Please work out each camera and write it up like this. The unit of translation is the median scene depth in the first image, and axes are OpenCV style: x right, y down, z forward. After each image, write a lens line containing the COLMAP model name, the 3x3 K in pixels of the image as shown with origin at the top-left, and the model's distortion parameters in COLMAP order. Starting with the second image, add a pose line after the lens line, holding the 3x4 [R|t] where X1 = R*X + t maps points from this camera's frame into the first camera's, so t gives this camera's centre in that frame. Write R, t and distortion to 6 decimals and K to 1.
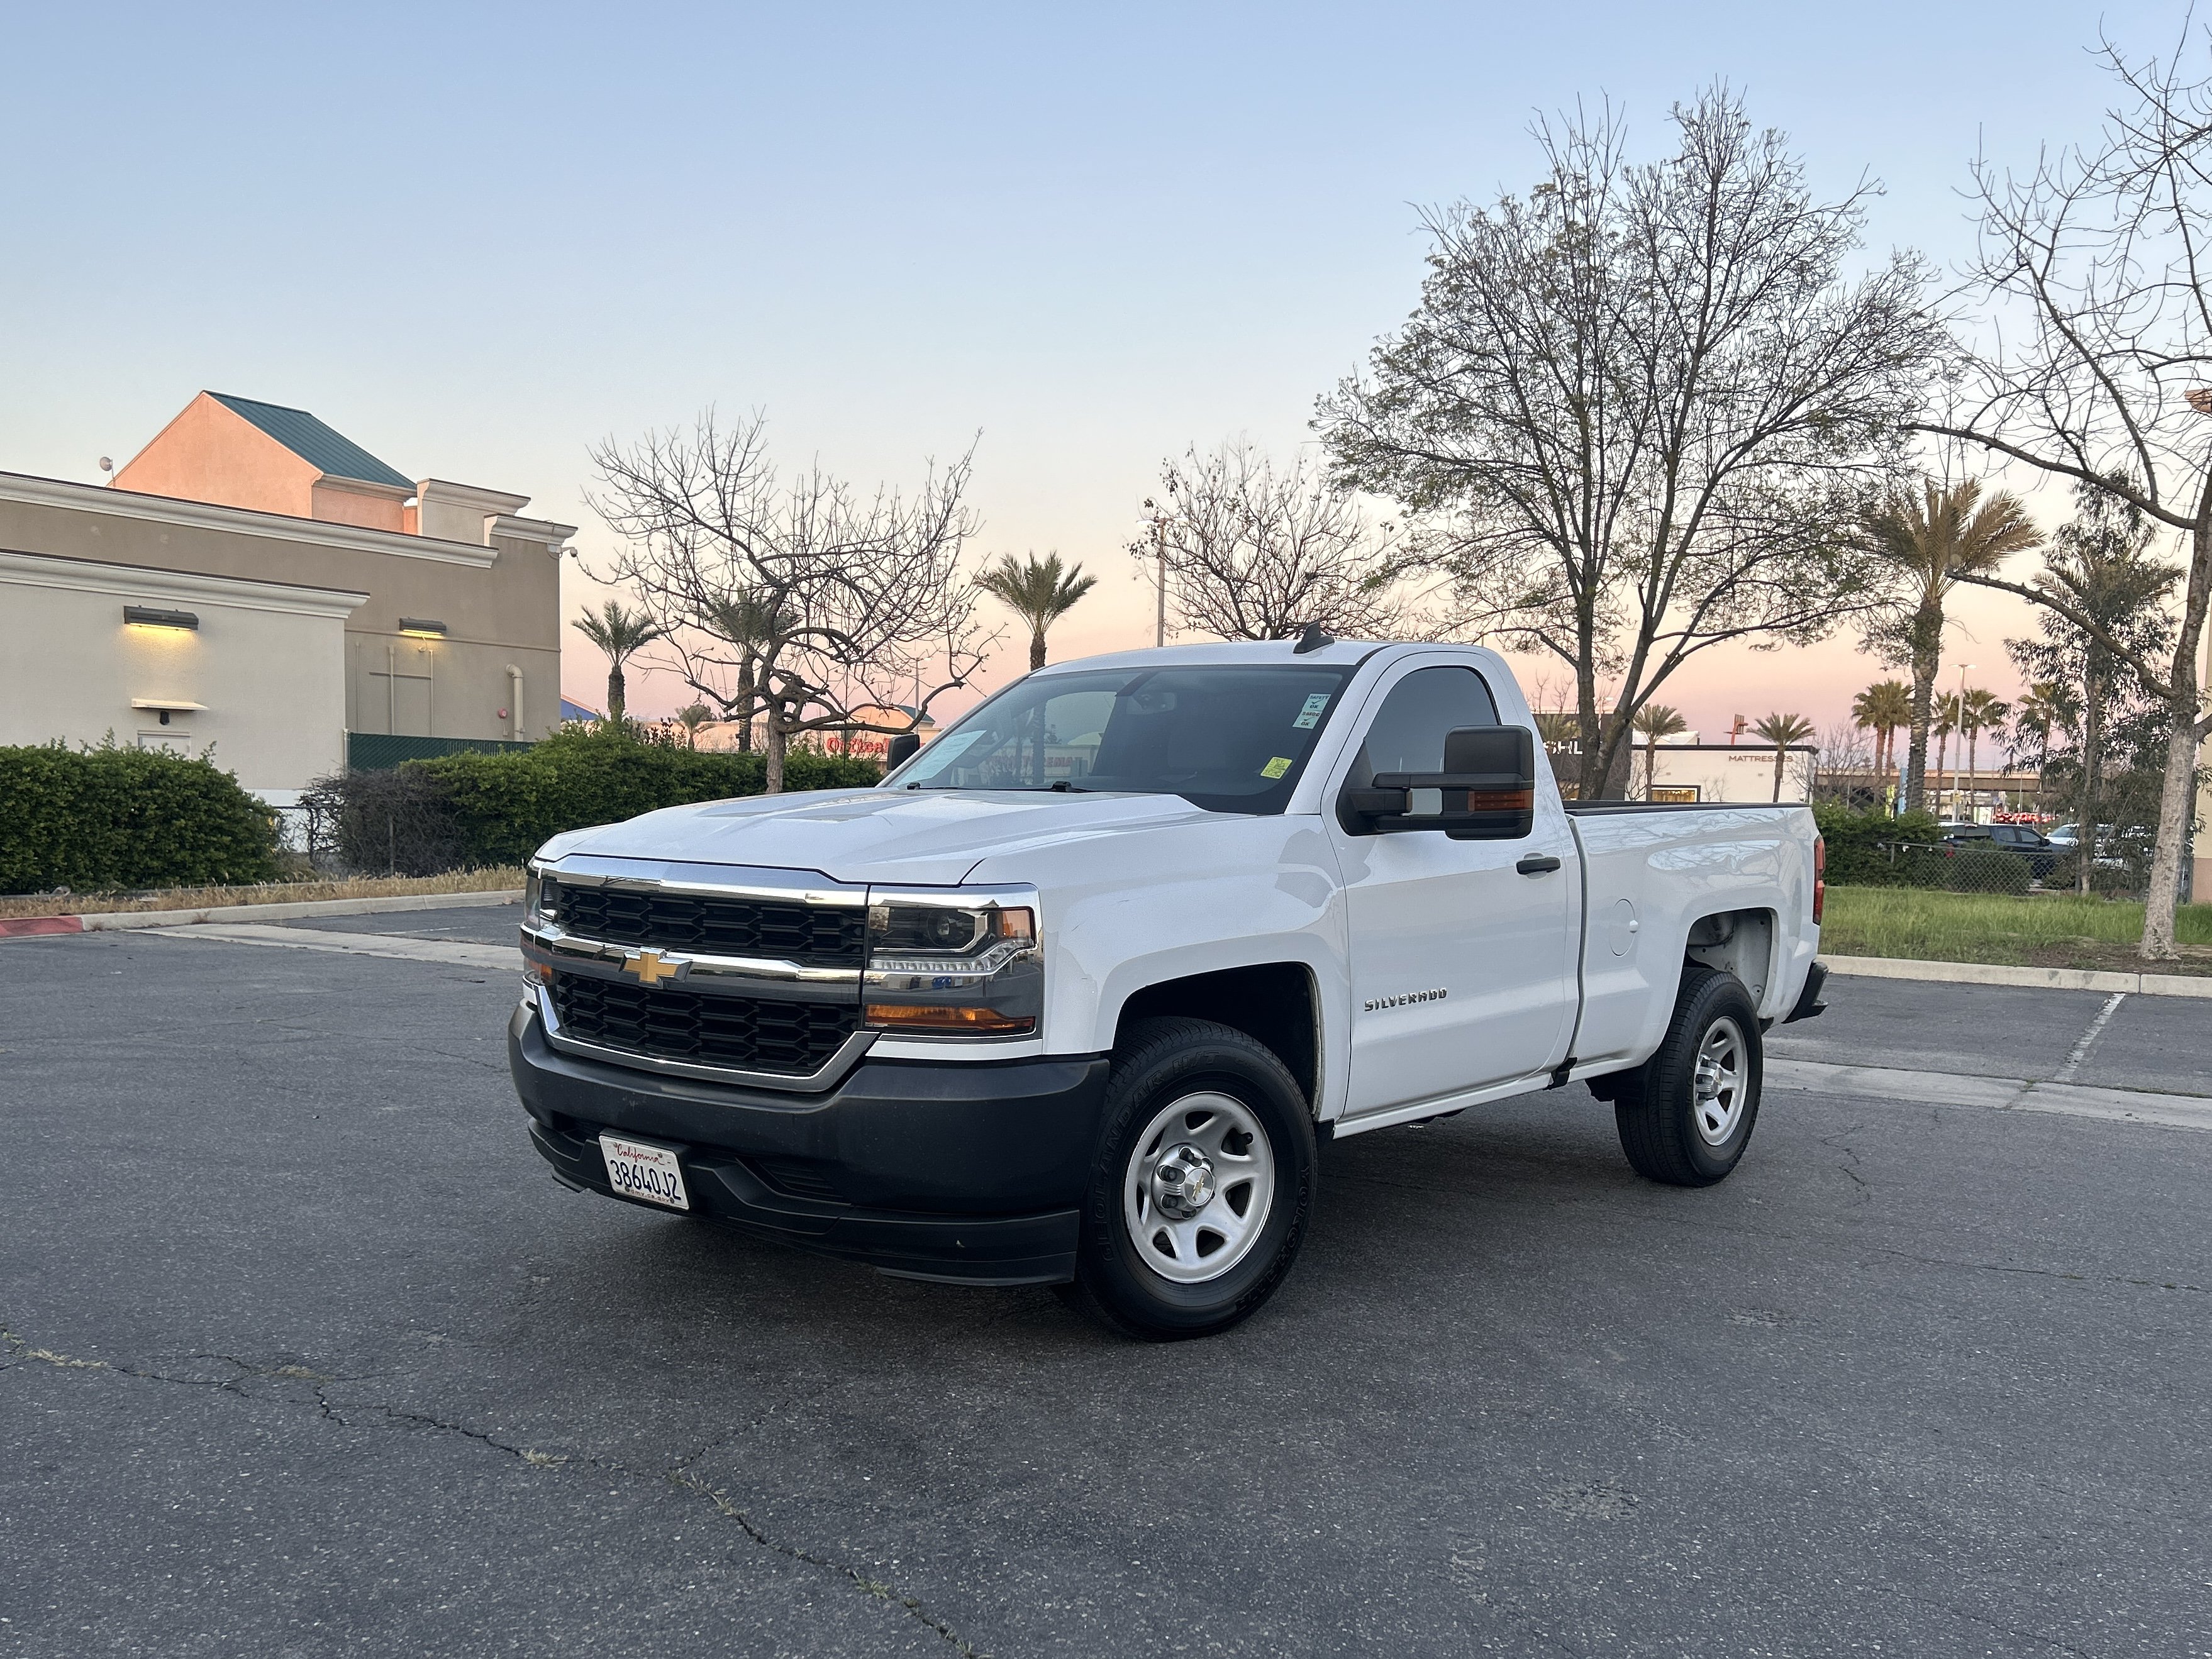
lens RADIAL K [[2048.1, 0, 1079.4], [0, 2048.1, 938.8], [0, 0, 1]] dist [0.052446, 0.000000]
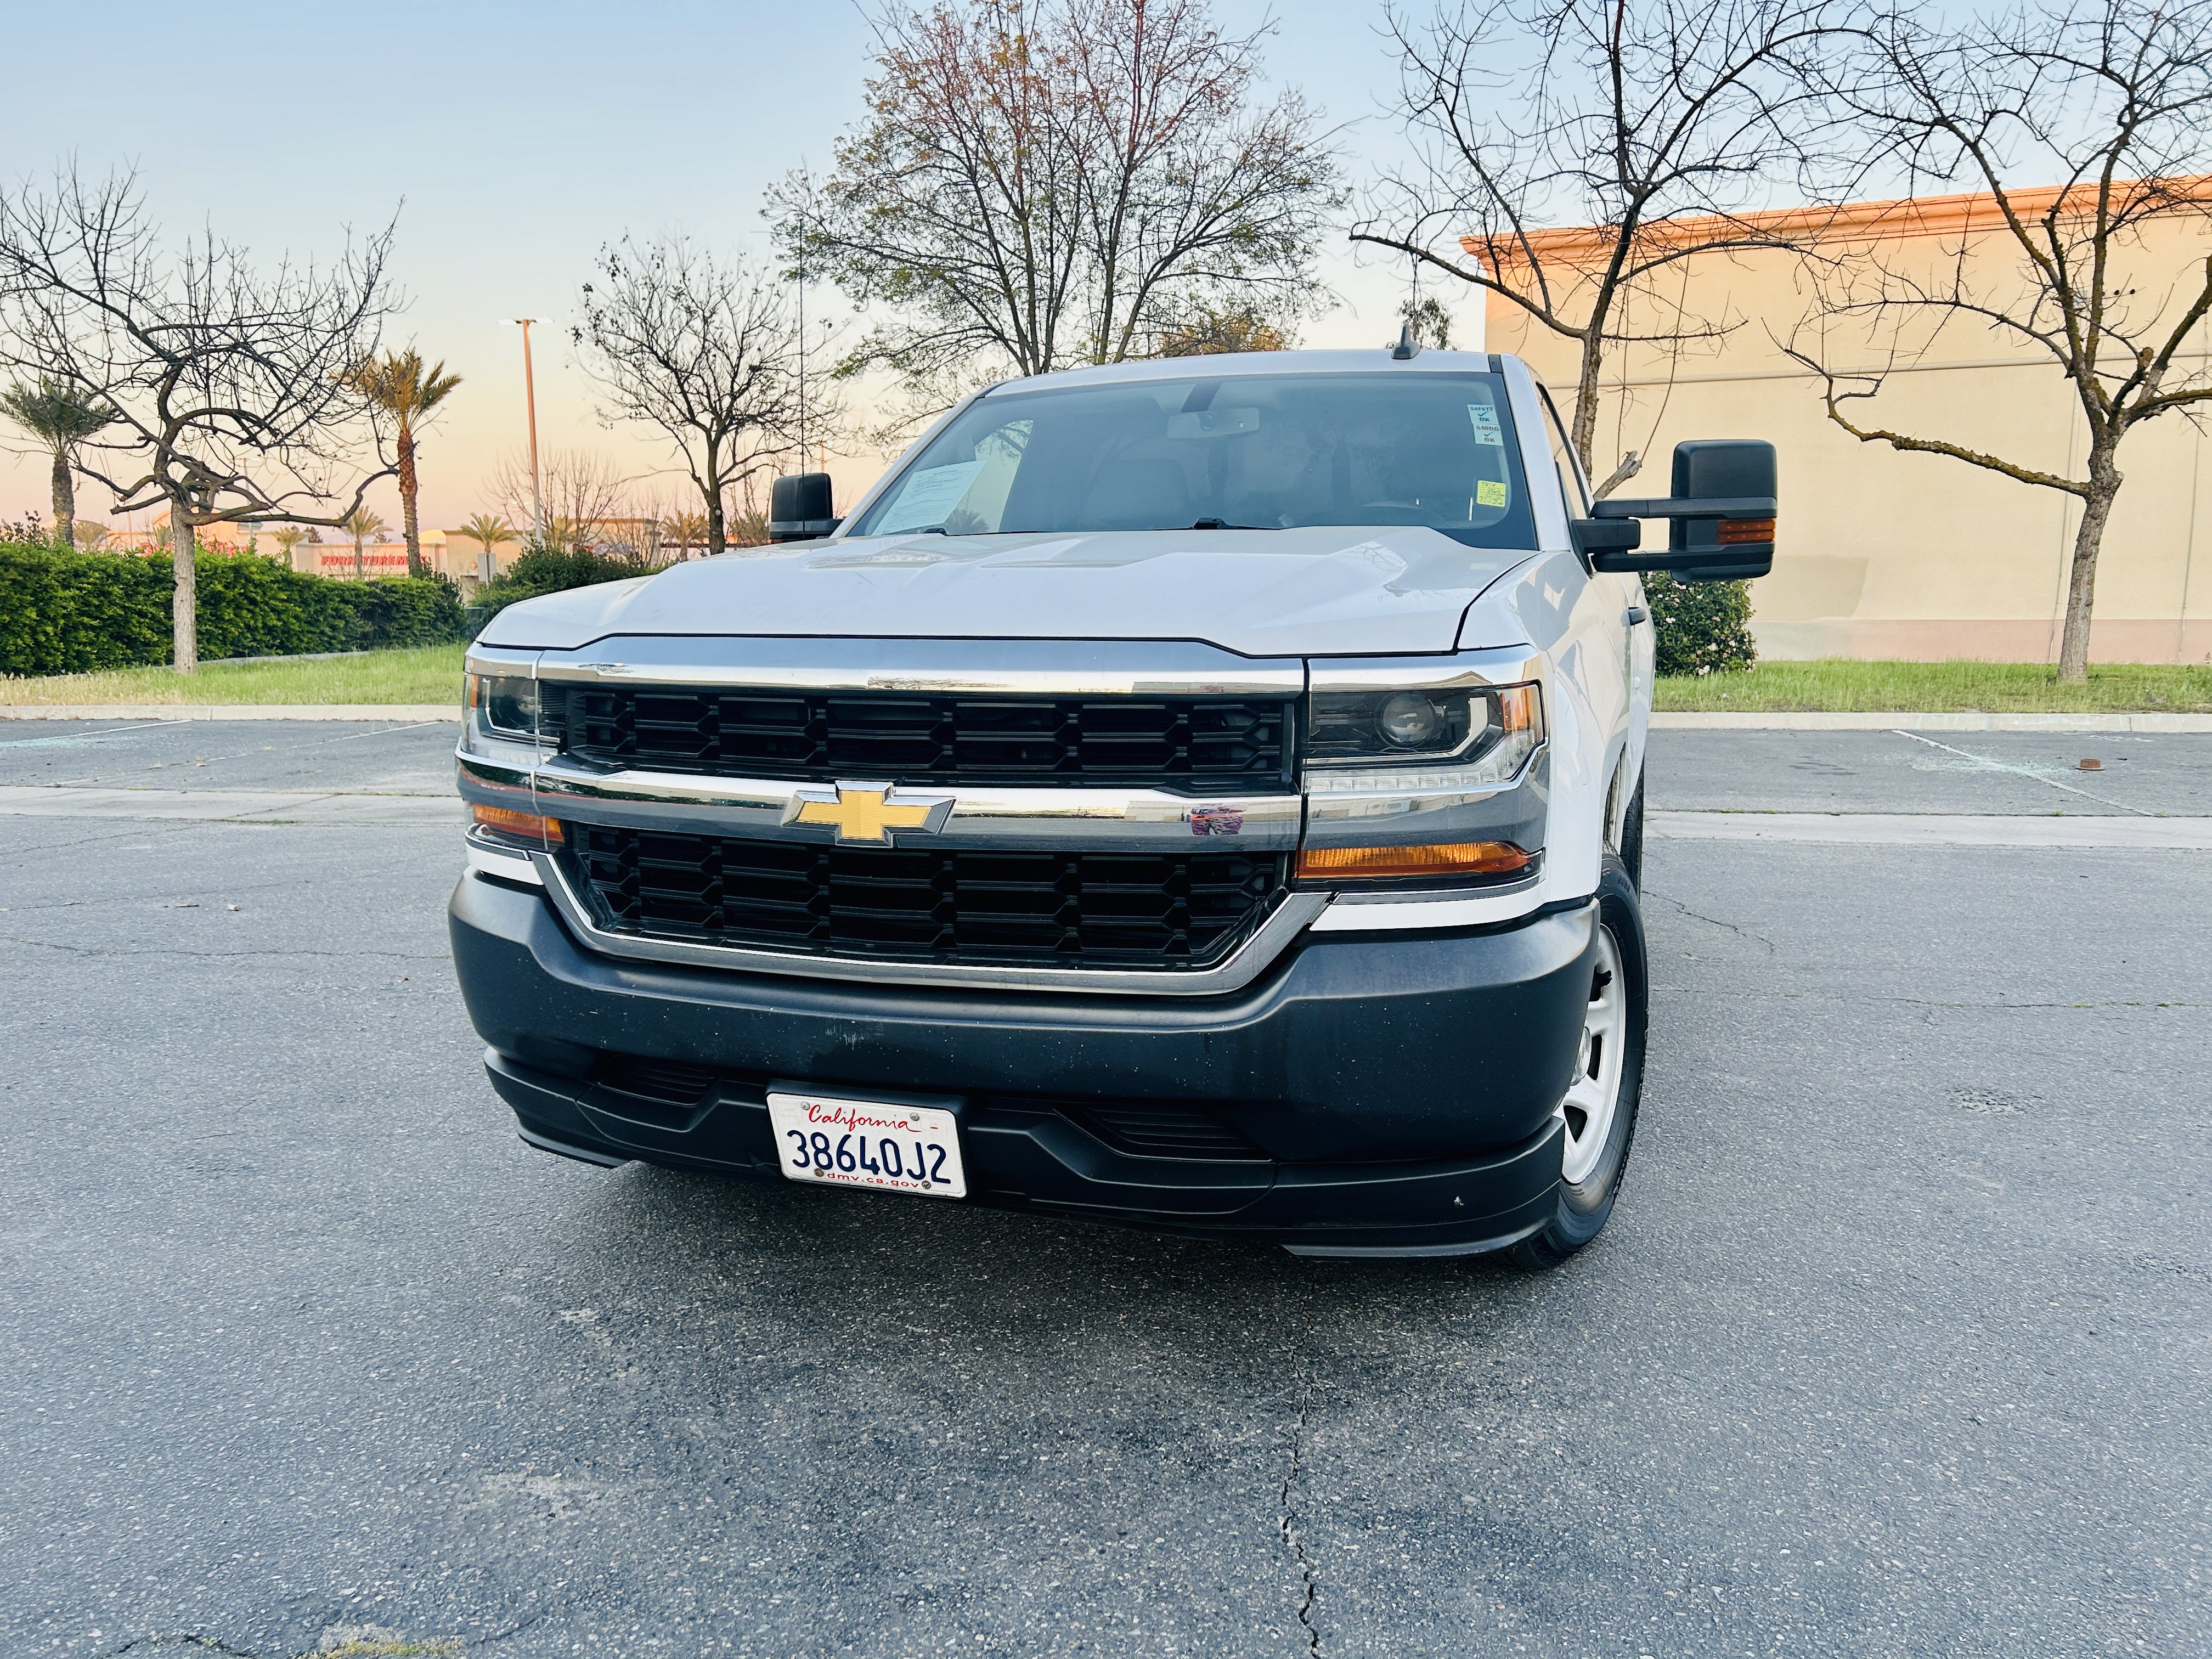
lens RADIAL K [[1753.9, 0, 1154.6], [0, 1753.9, 822.4], [0, 0, 1]] dist [0.035249, -0.024907]
pose [[0.915242, -0.077461, 0.395389, -0.134220], [0.053053, 0.995970, 0.072315, -0.006557], [-0.399397, -0.045209, 0.915663, 0.195996]]
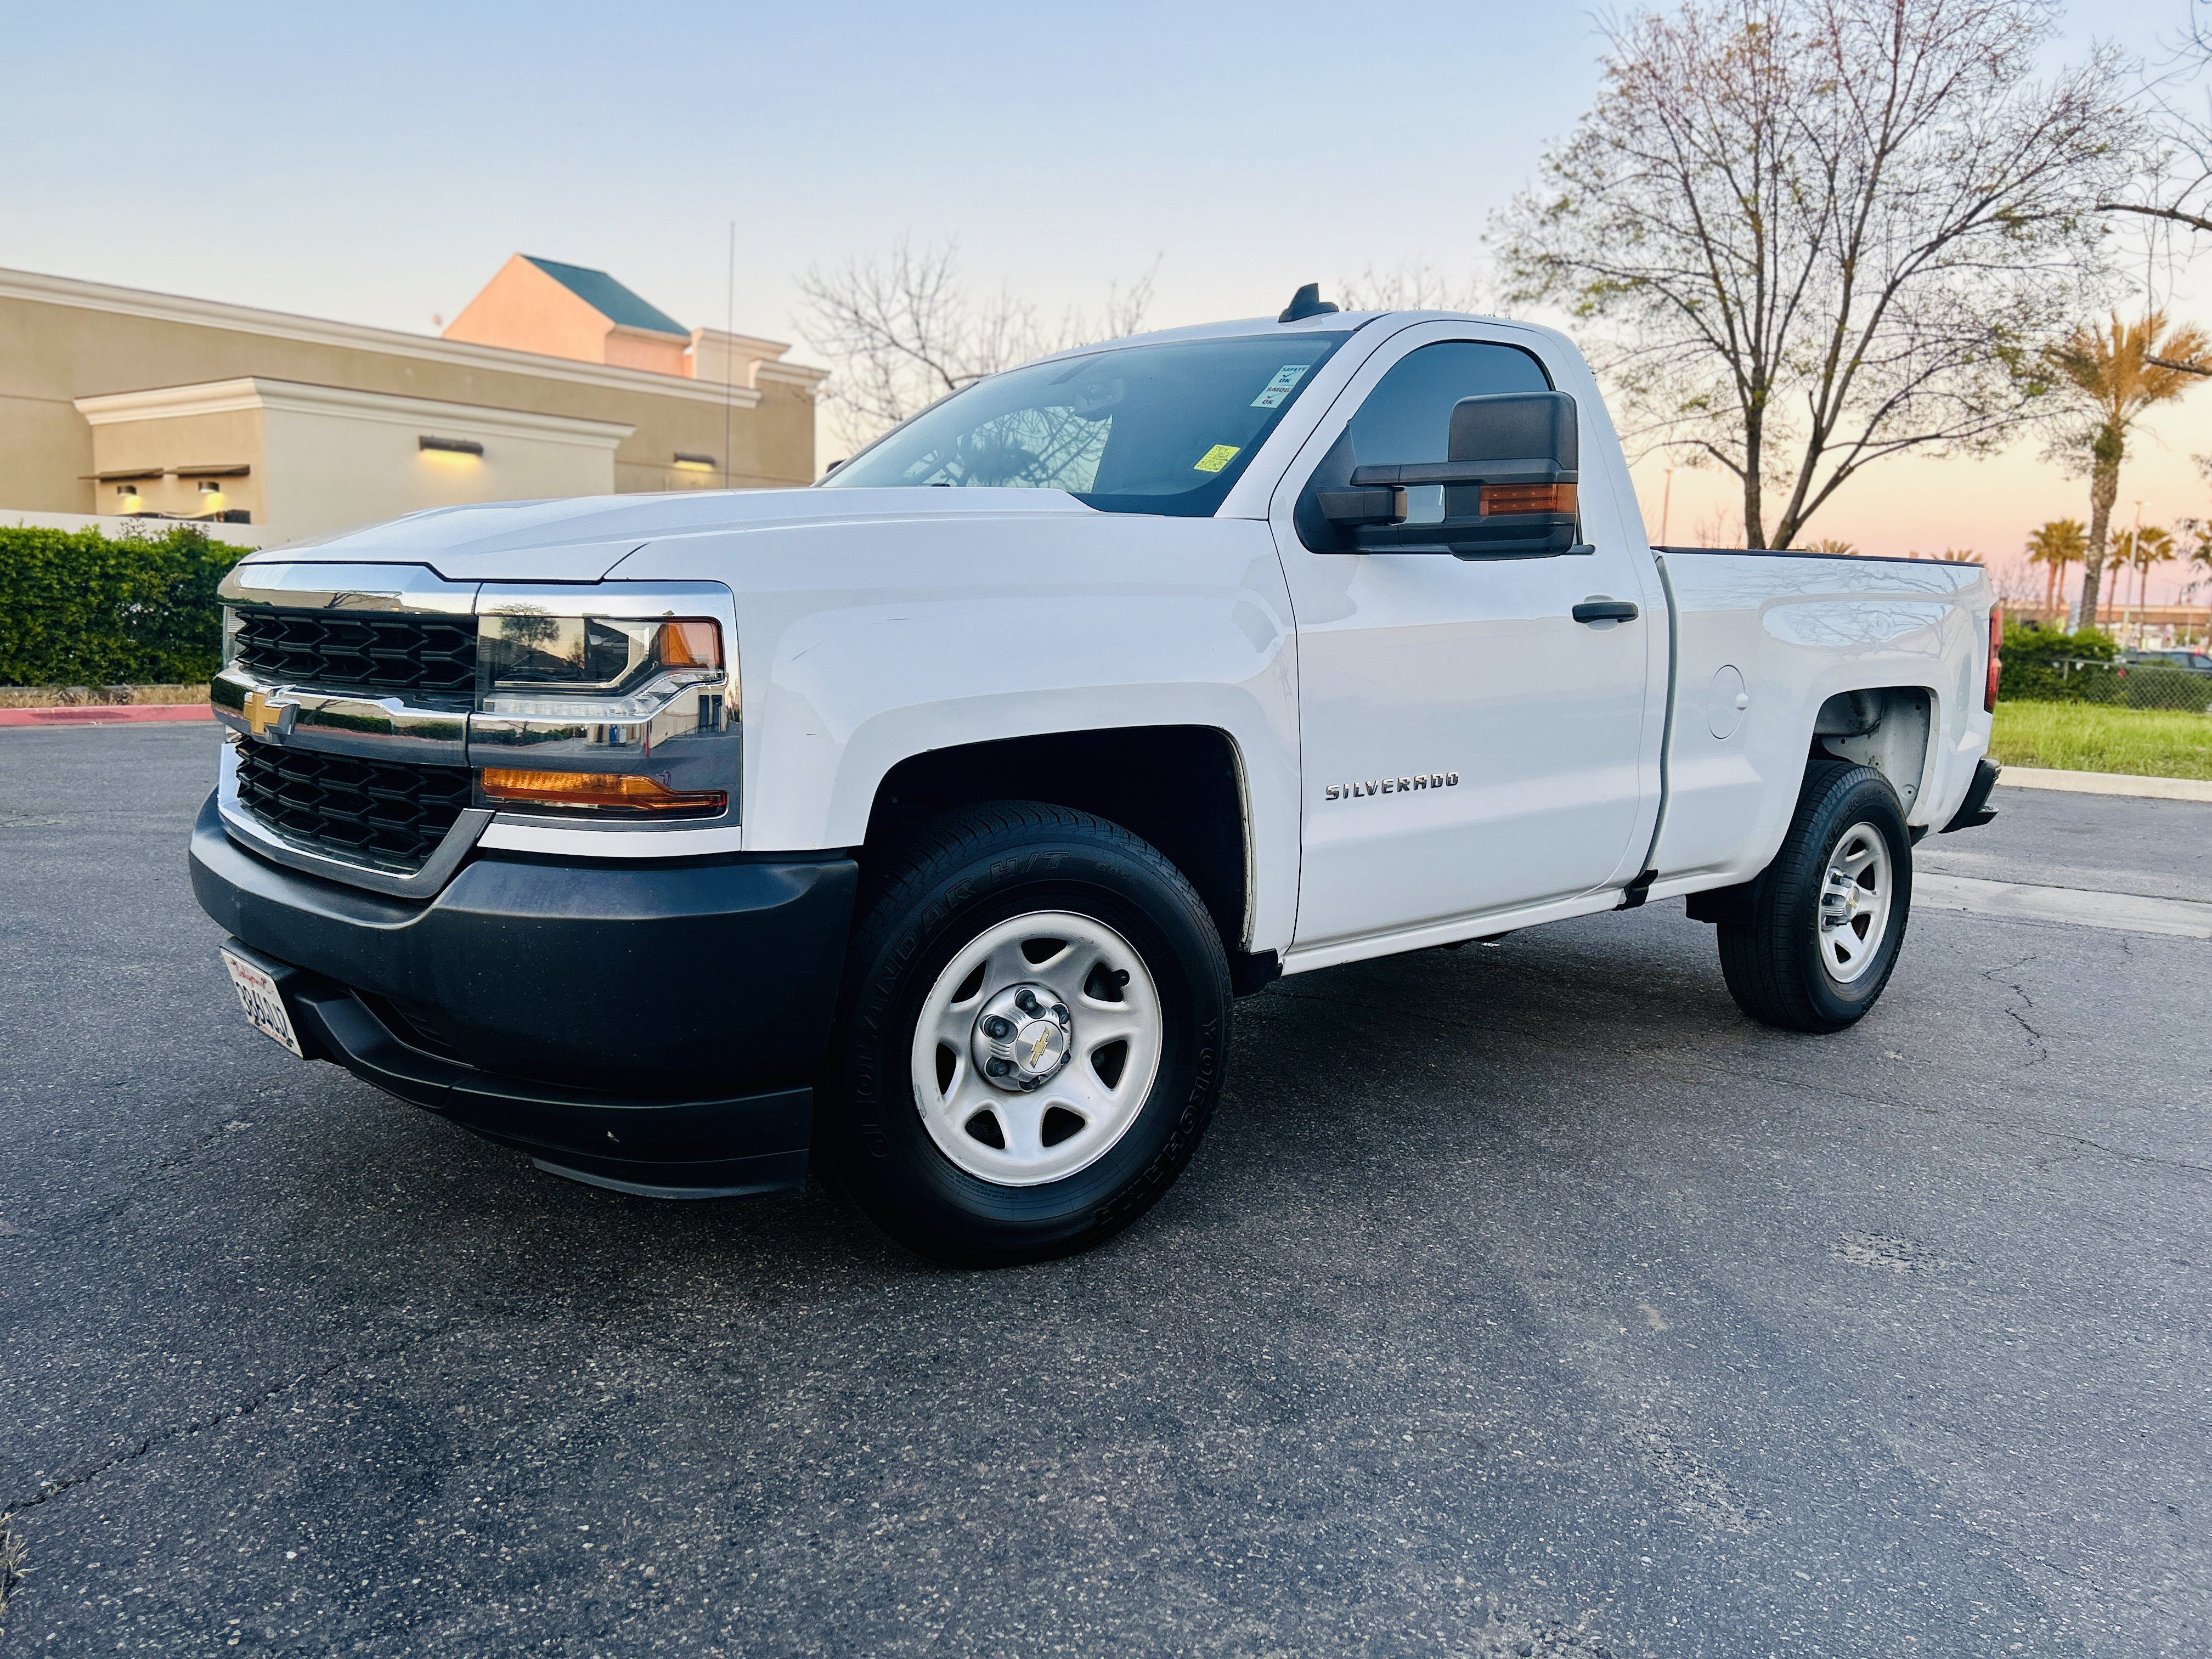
lens RADIAL K [[1753.9, 0, 1110.0], [0, 1753.9, 833.2], [0, 0, 1]] dist [0.035249, -0.024907]
pose [[0.993327, 0.022255, -0.113168, 0.060060], [-0.016943, 0.998719, 0.047687, 0.008524], [0.114085, -0.045451, 0.992431, 0.172243]]
